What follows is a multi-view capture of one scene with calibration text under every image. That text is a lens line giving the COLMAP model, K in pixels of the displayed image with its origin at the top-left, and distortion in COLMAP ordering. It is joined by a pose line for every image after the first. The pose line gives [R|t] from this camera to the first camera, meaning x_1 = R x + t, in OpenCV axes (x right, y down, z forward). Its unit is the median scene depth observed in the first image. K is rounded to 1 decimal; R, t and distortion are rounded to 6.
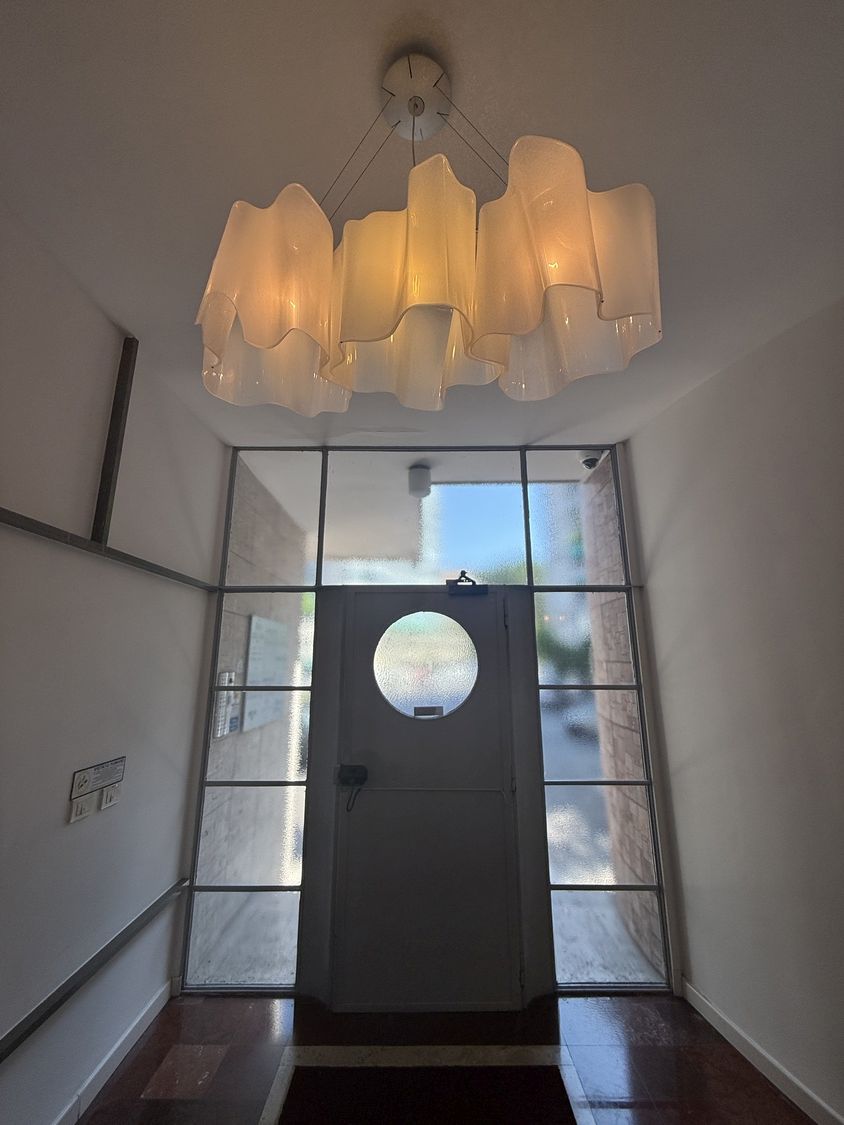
lens RADIAL K [[448.5, 0, 422.2], [0, 448.5, 565.4], [0, 0, 1]] dist [0.003422, 0.000231]
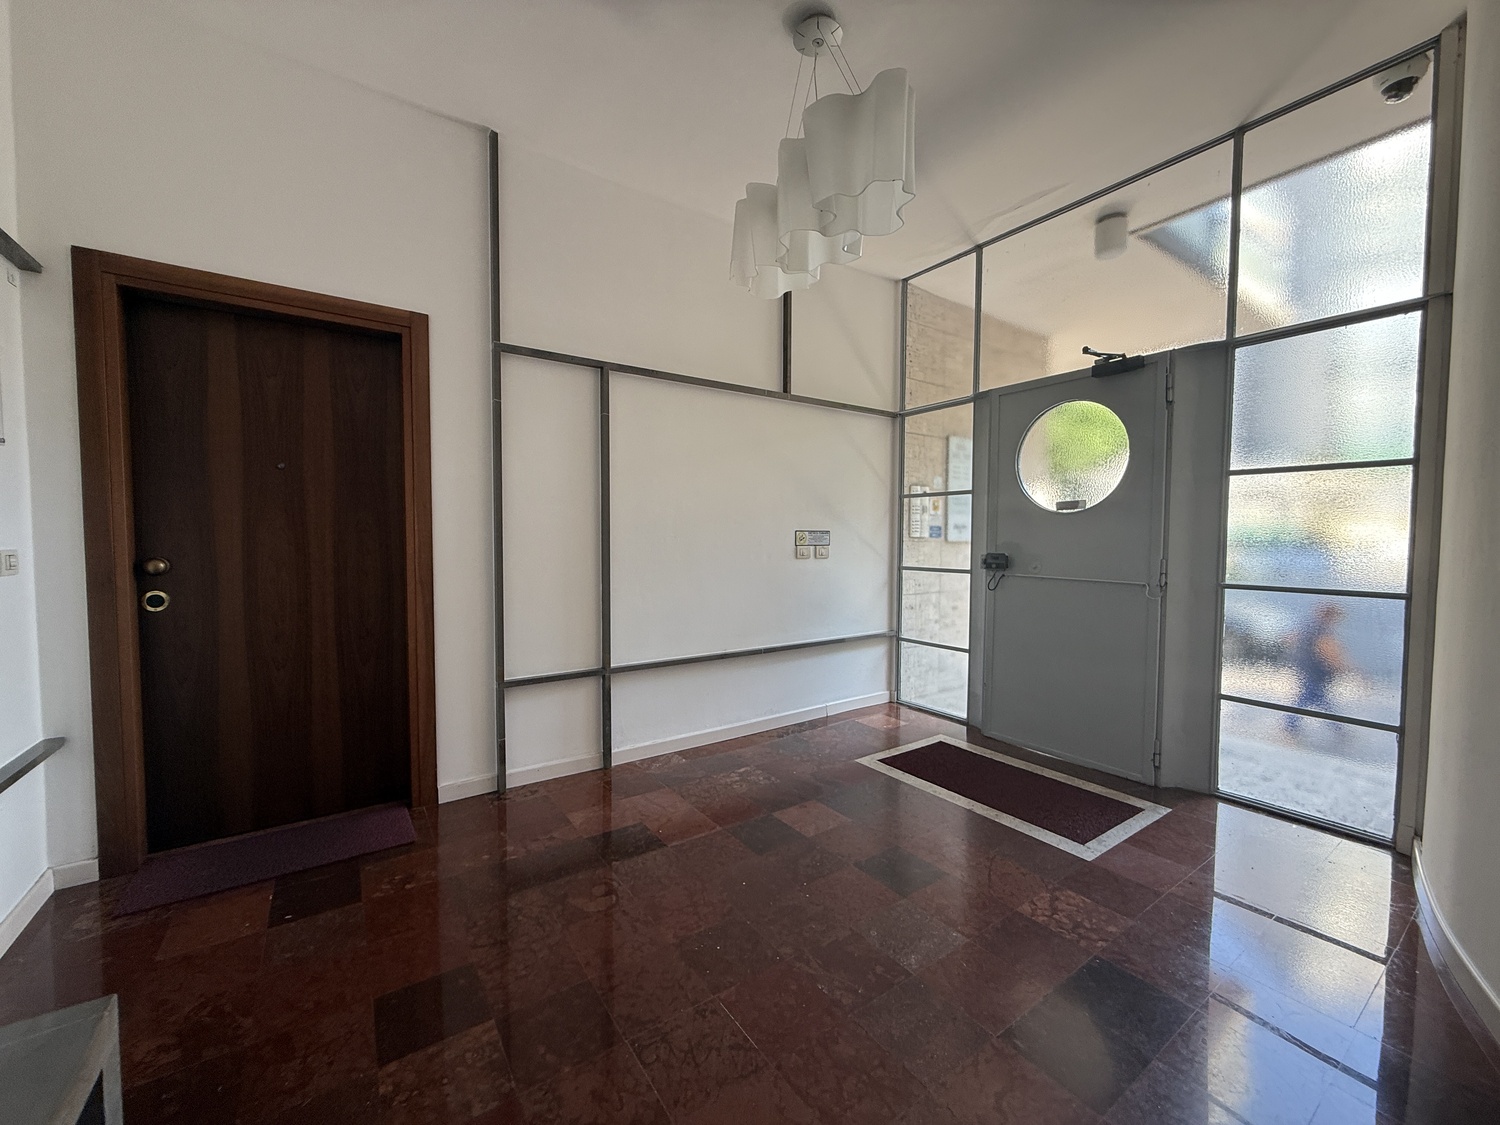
lens RADIAL K [[598.1, 0, 746.8], [0, 598.1, 564.0], [0, 0, 1]] dist [0.003422, 0.000231]
pose [[0.571534, 0.041587, -0.819524, 0.652131], [0.172817, 0.970215, 0.169756, 0.103932], [0.802174, -0.238649, 0.547324, -0.285585]]
